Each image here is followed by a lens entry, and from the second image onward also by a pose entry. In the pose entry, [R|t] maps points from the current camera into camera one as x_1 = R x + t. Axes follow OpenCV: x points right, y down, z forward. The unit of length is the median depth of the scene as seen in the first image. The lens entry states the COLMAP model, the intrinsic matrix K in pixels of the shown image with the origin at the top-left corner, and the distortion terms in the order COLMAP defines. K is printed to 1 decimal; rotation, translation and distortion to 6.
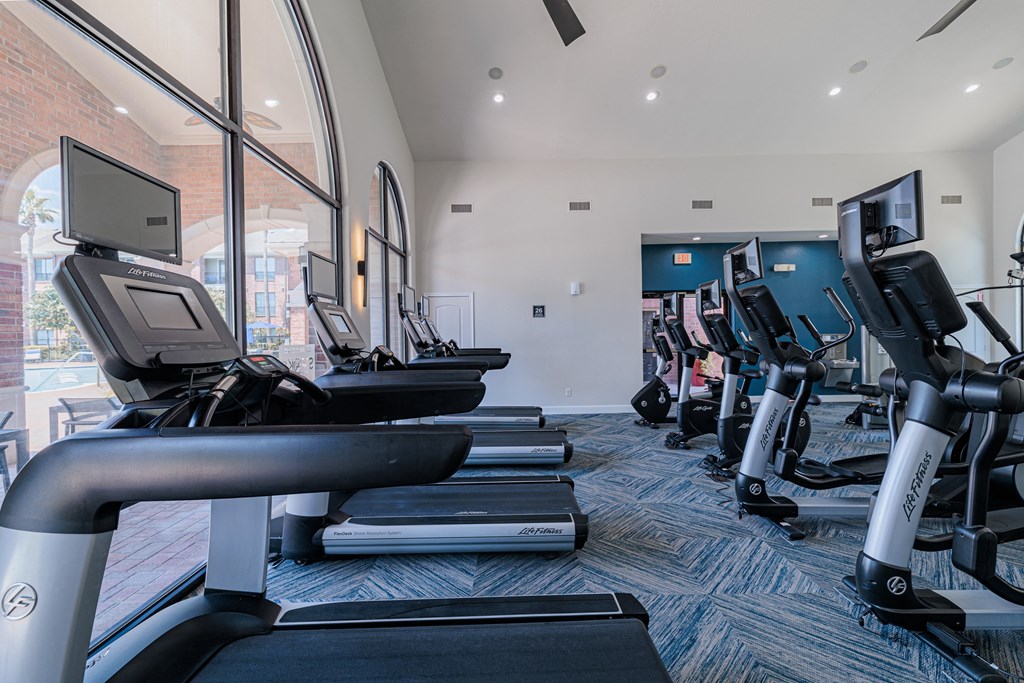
lens RADIAL K [[436.0, 0, 508.9], [0, 436.0, 340.9], [0, 0, 1]] dist [0.001167, 0.000330]
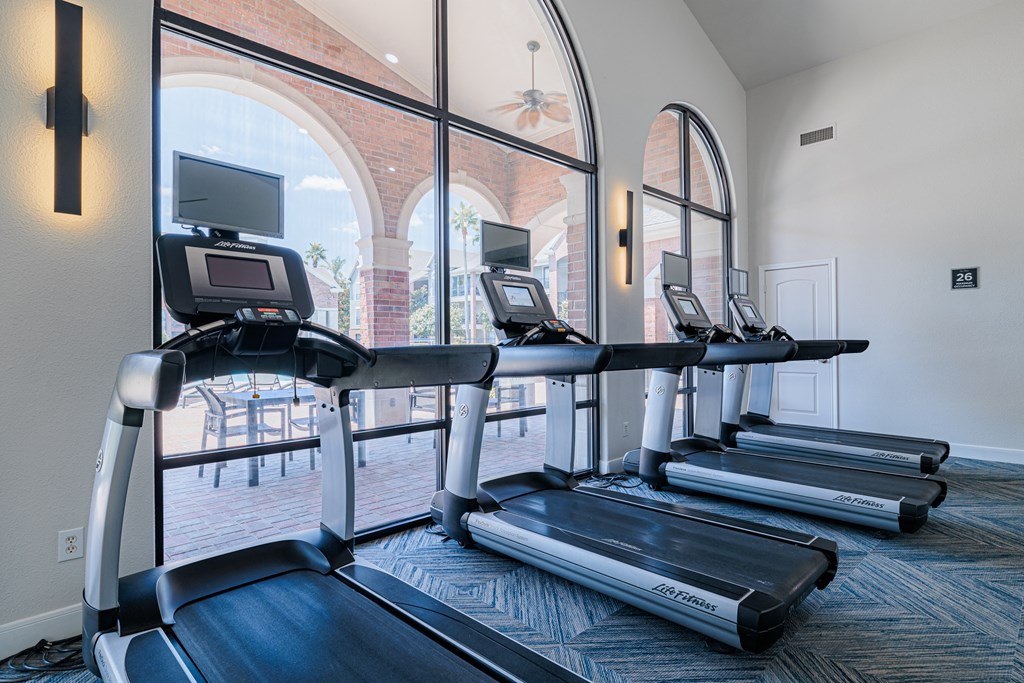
lens RADIAL K [[526.4, 0, 516.6], [0, 526.4, 341.0], [0, 0, 1]] dist [-0.002718, 0.000080]
pose [[0.702192, 0.004466, -0.711973, 0.243992], [-0.008505, 0.999962, -0.002116, 0.034977], [0.711937, 0.007542, 0.702203, 0.151918]]
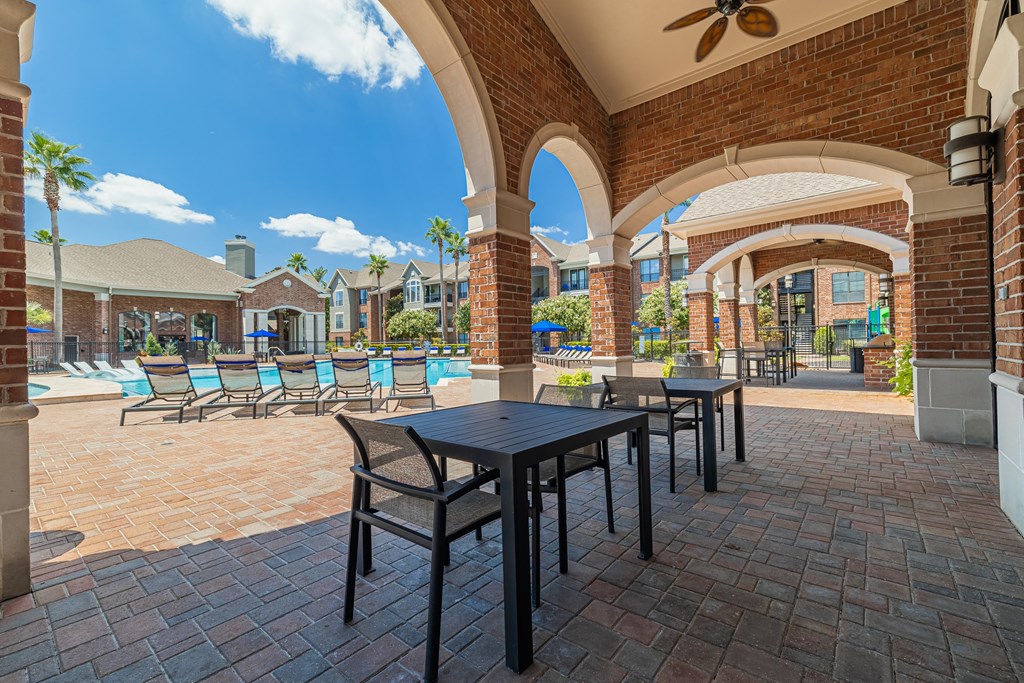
lens RADIAL K [[436.0, 0, 516.1], [0, 436.0, 344.1], [0, 0, 1]] dist [0.001167, 0.000330]
pose [[0.779739, 0.000859, -0.626104, -0.579777], [-0.000694, 1.000000, 0.000508, 0.066105], [0.626104, 0.000039, 0.779739, 0.228750]]
